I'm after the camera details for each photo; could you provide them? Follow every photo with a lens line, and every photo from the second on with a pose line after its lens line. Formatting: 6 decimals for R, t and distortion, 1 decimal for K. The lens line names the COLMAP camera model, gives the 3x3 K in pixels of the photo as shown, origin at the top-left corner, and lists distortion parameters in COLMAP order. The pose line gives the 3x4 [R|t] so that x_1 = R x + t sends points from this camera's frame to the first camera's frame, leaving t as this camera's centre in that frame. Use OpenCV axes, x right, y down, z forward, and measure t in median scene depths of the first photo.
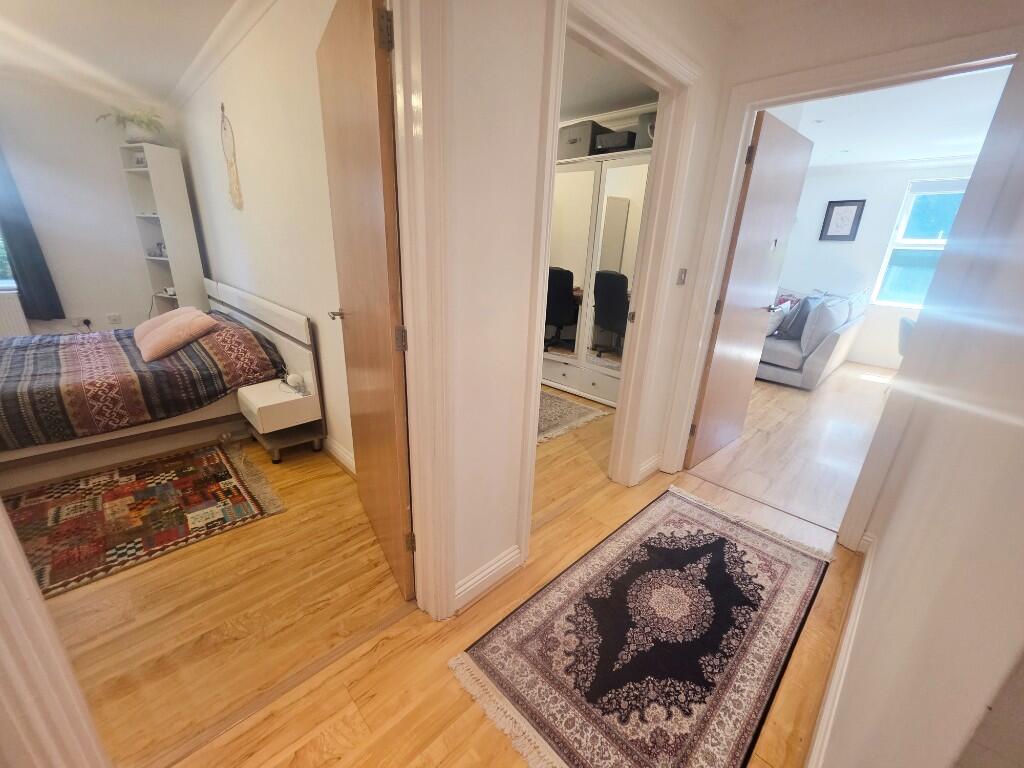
lens RADIAL K [[415.5, 0, 514.5], [0, 415.5, 387.5], [0, 0, 1]] dist [0.000289, 0.001057]
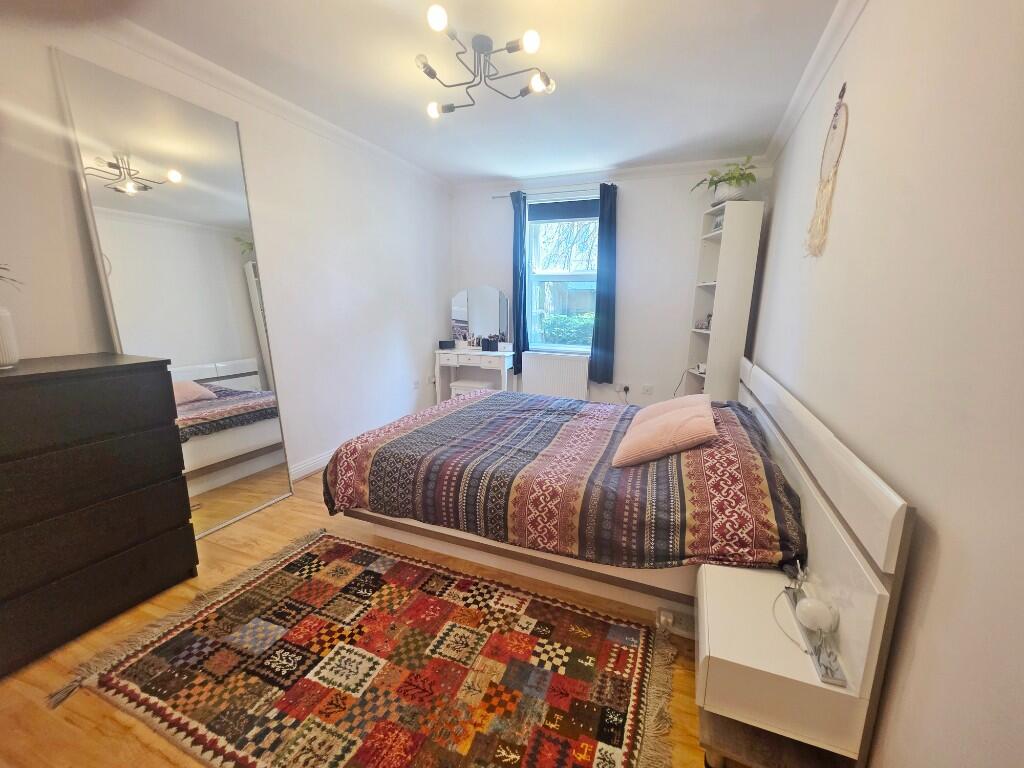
lens RADIAL K [[415.5, 0, 515.8], [0, 415.5, 394.2], [0, 0, 1]] dist [0.000289, 0.001057]
pose [[0.386861, 0.162732, -0.907665, -0.307445], [-0.300388, 0.952856, 0.042804, -0.163460], [0.871840, 0.256093, 0.417506, 0.513659]]
